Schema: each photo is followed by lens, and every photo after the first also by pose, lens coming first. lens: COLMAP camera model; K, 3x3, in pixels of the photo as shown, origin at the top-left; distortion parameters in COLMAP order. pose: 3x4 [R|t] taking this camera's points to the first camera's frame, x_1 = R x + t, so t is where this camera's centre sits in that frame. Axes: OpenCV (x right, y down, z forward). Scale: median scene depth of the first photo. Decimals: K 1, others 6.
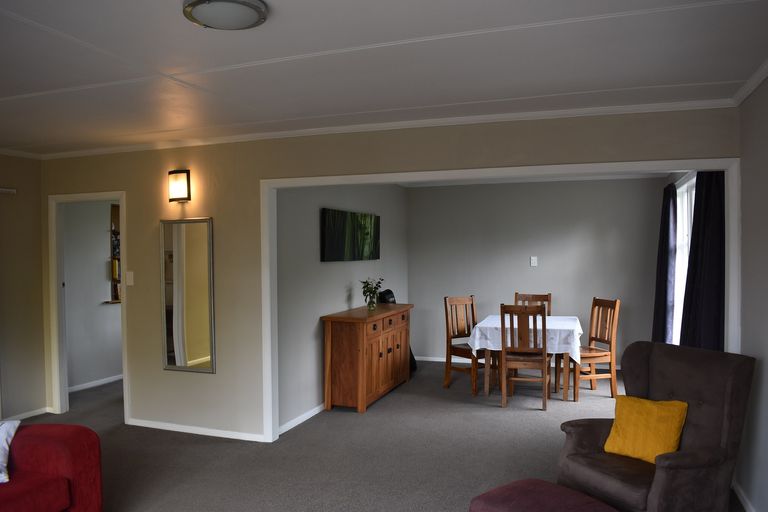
lens RADIAL K [[599.6, 0, 387.8], [0, 599.6, 258.5], [0, 0, 1]] dist [-0.086816, 0.001455]
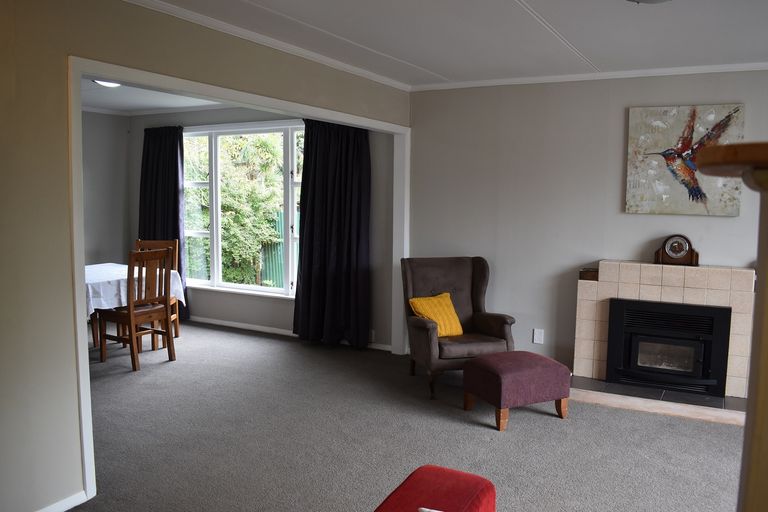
lens RADIAL K [[599.6, 0, 387.8], [0, 599.6, 258.5], [0, 0, 1]] dist [-0.086816, 0.001455]
pose [[0.172141, -0.092731, 0.980698, -0.570552], [0.005309, 0.995632, 0.093211, 0.010228], [-0.985058, -0.010839, 0.171882, 0.495110]]
